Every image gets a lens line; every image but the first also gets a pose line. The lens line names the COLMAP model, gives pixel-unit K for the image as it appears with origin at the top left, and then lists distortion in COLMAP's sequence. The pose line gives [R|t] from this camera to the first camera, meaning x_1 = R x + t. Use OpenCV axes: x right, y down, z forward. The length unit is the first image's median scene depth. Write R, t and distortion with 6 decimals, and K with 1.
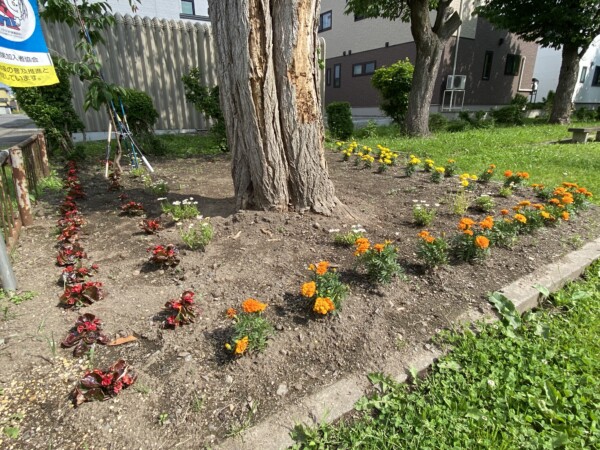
lens RADIAL K [[333.8, 0, 297.6], [0, 333.8, 221.2], [0, 0, 1]] dist [0.038891, -0.002853]
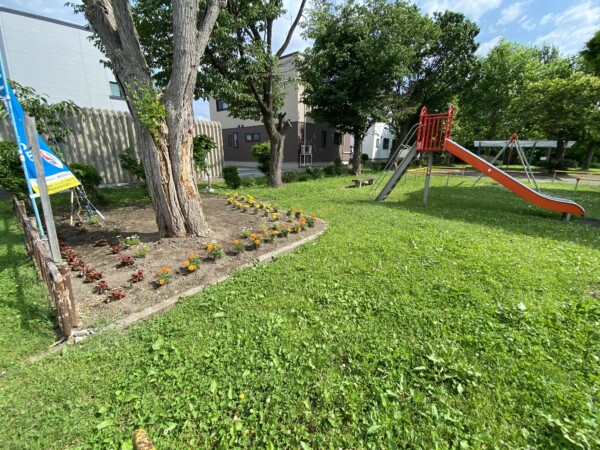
lens RADIAL K [[238.7, 0, 302.6], [0, 238.7, 224.9], [0, 0, 1]] dist [-0.013174, -0.000775]
pose [[0.940154, -0.075920, 0.332184, 0.164119], [0.090884, 0.995418, -0.029721, 0.008356], [-0.328405, 0.058132, 0.942746, -0.690668]]
